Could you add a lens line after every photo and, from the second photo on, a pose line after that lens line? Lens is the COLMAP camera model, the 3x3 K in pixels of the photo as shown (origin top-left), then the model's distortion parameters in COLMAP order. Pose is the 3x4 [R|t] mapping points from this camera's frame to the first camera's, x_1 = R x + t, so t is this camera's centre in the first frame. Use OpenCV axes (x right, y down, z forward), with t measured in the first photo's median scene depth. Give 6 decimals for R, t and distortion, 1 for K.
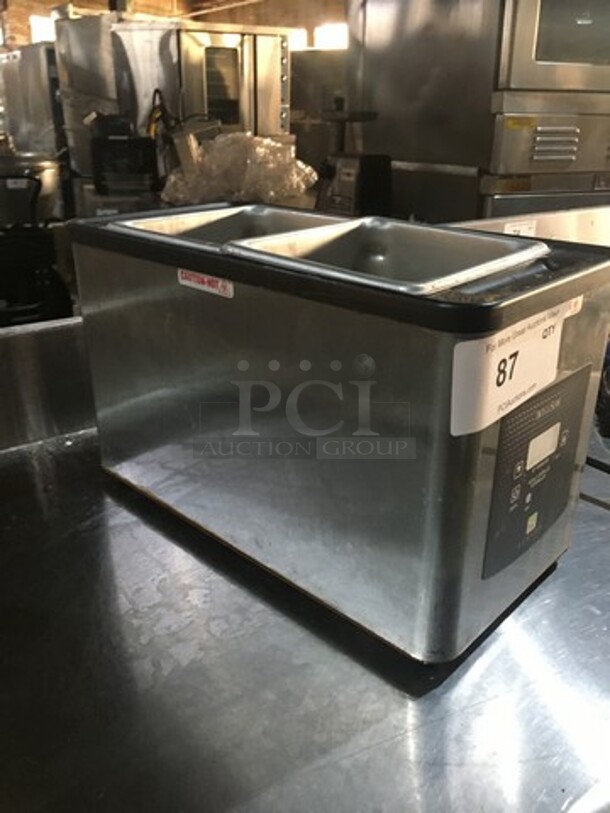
lens RADIAL K [[692.5, 0, 305.0], [0, 692.5, 406.5], [0, 0, 1]] dist [-0.001951, -0.002993]
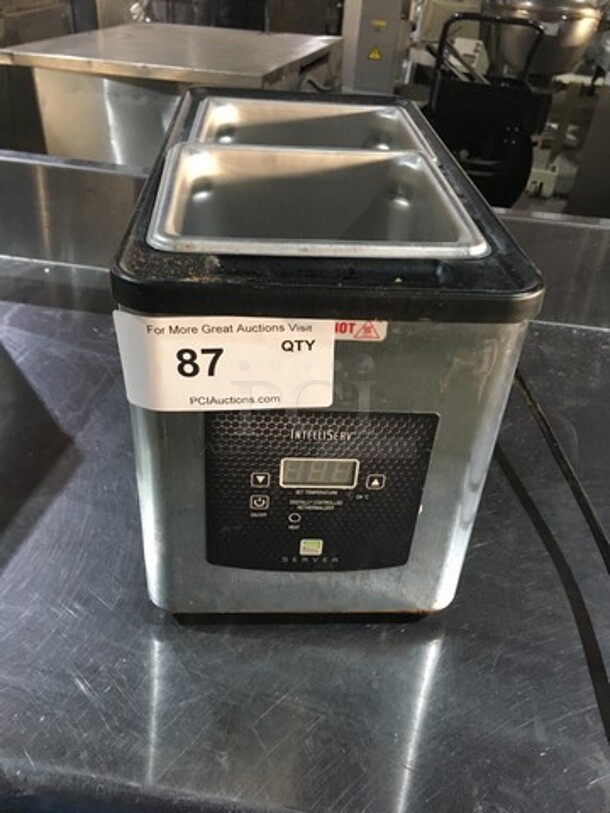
lens RADIAL K [[674.4, 0, 305.0], [0, 674.4, 406.5], [0, 0, 1]] dist [0.002634, -0.000254]
pose [[0.719286, 0.441956, -0.536006, 0.710712], [-0.326808, 0.896107, 0.300316, -0.248182], [0.613045, -0.040842, 0.788992, 0.335664]]
